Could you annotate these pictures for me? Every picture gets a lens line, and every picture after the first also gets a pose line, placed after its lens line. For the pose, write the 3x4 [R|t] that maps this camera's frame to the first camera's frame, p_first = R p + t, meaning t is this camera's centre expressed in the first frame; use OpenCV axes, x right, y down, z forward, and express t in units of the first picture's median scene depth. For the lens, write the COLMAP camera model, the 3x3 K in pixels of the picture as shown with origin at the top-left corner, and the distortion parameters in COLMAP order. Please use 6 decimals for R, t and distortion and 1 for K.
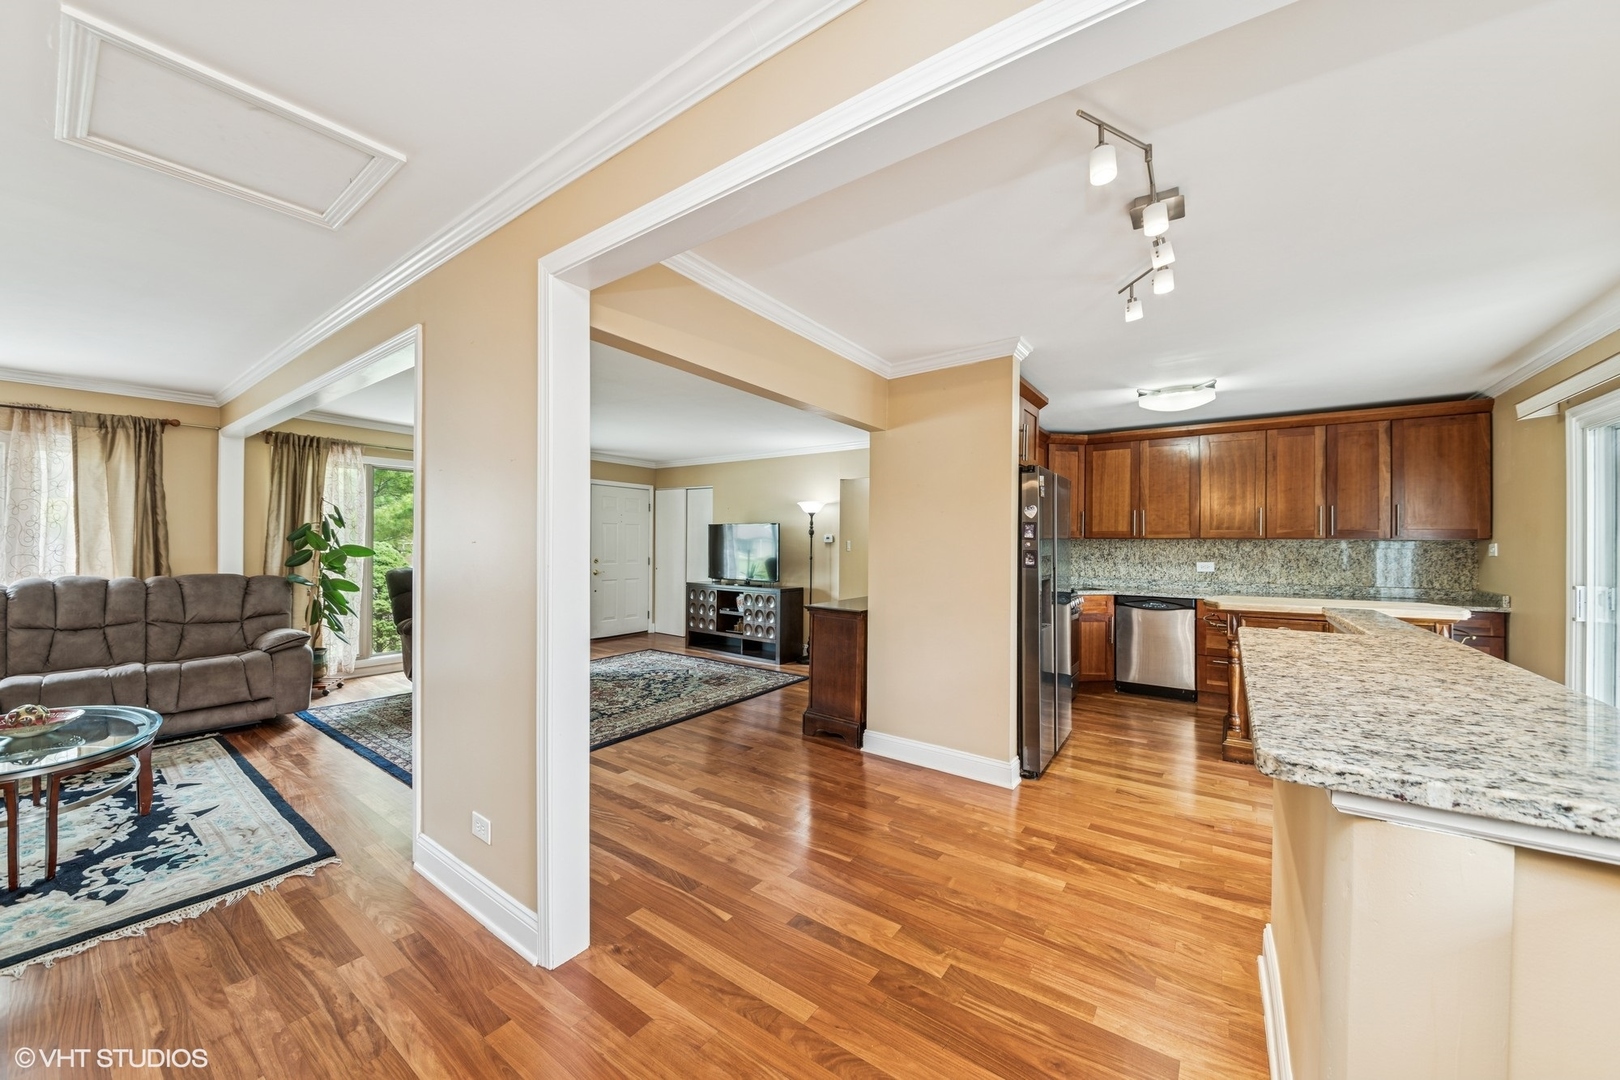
lens RADIAL K [[584.6, 0, 778.5], [0, 584.6, 531.9], [0, 0, 1]] dist [-0.027243, -0.000909]
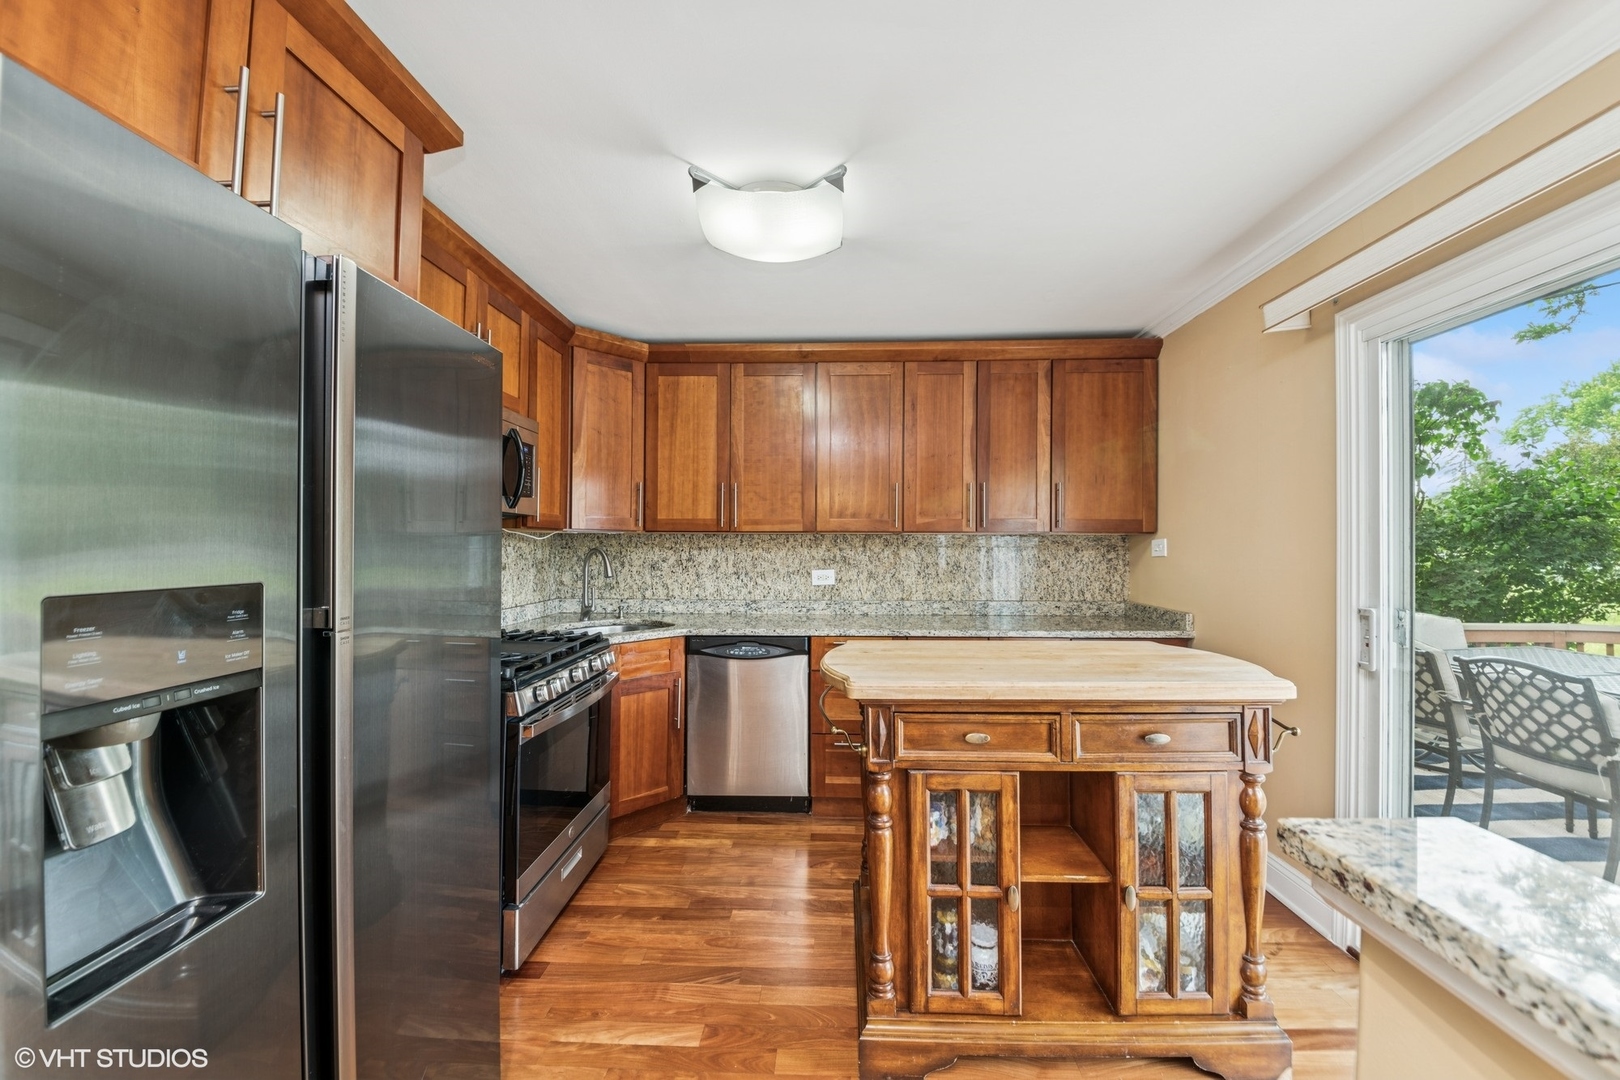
lens RADIAL K [[653.4, 0, 813.1], [0, 653.4, 537.2], [0, 0, 1]] dist [0.000072, -0.000003]
pose [[0.813378, 0.001226, 0.581734, 0.349514], [-0.006827, 0.999949, 0.007438, 0.012449], [-0.581696, -0.010021, 0.813345, 0.469942]]
